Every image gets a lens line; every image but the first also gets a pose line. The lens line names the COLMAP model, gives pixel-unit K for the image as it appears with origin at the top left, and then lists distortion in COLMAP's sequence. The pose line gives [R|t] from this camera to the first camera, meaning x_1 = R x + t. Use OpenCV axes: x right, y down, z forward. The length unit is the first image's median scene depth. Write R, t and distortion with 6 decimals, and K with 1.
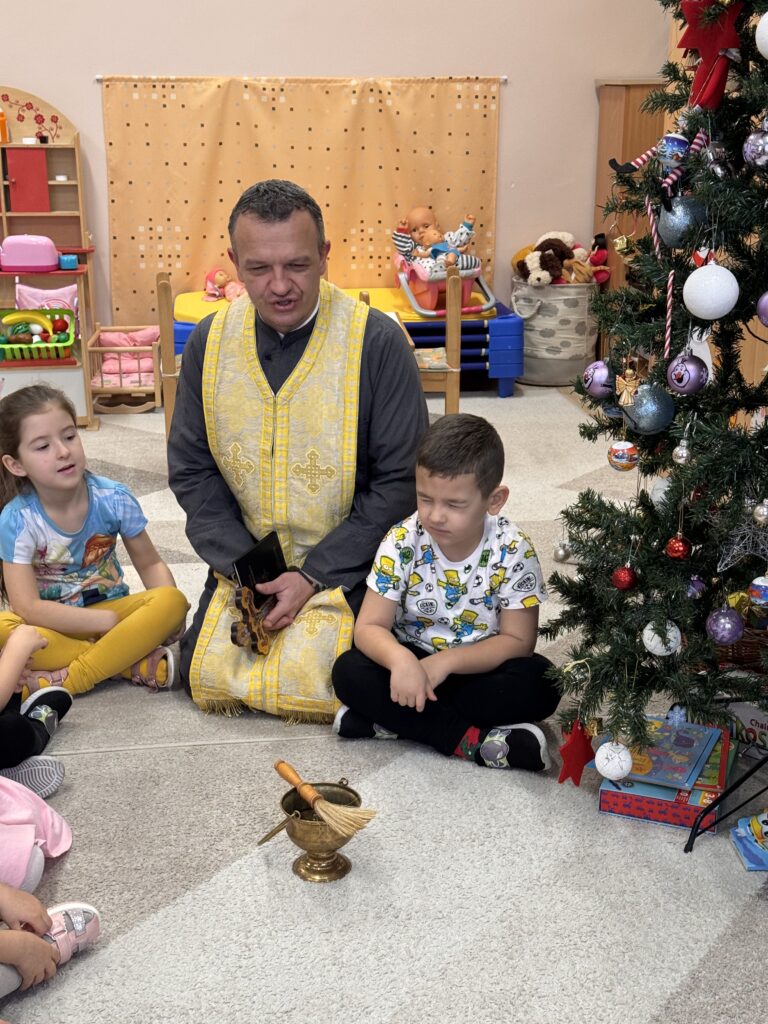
lens RADIAL K [[1457.7, 0, 373.6], [0, 1457.7, 508.0], [0, 0, 1]] dist [0.129475, 0.031754]
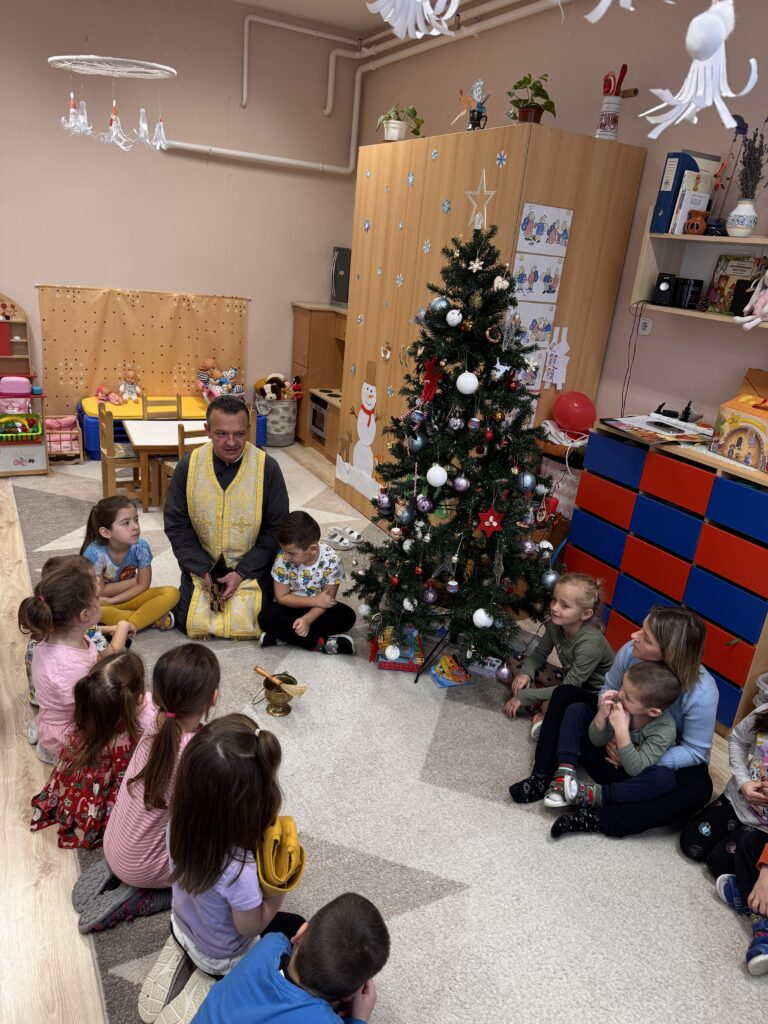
lens RADIAL K [[740.1, 0, 384.0], [0, 740.1, 512.0], [0, 0, 1]] dist [0.124226, -0.172403]
pose [[0.932143, -0.034183, 0.360474, -0.260179], [0.007423, 0.997129, 0.075362, -0.142630], [-0.362015, -0.067573, 0.929720, -0.148200]]
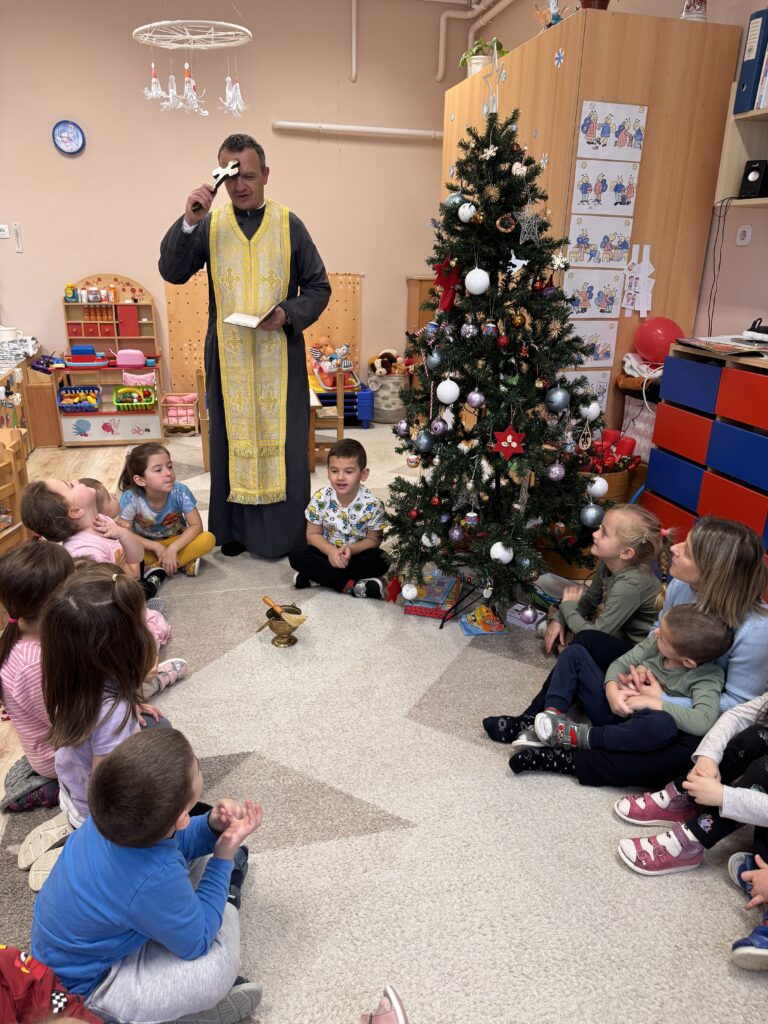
lens RADIAL K [[740.1, 0, 384.0], [0, 740.1, 512.0], [0, 0, 1]] dist [0.124226, -0.172403]
pose [[0.993911, -0.014283, 0.109254, -0.004136], [0.009393, 0.998936, 0.045144, -0.007460], [-0.109782, -0.043843, 0.992988, -0.140963]]
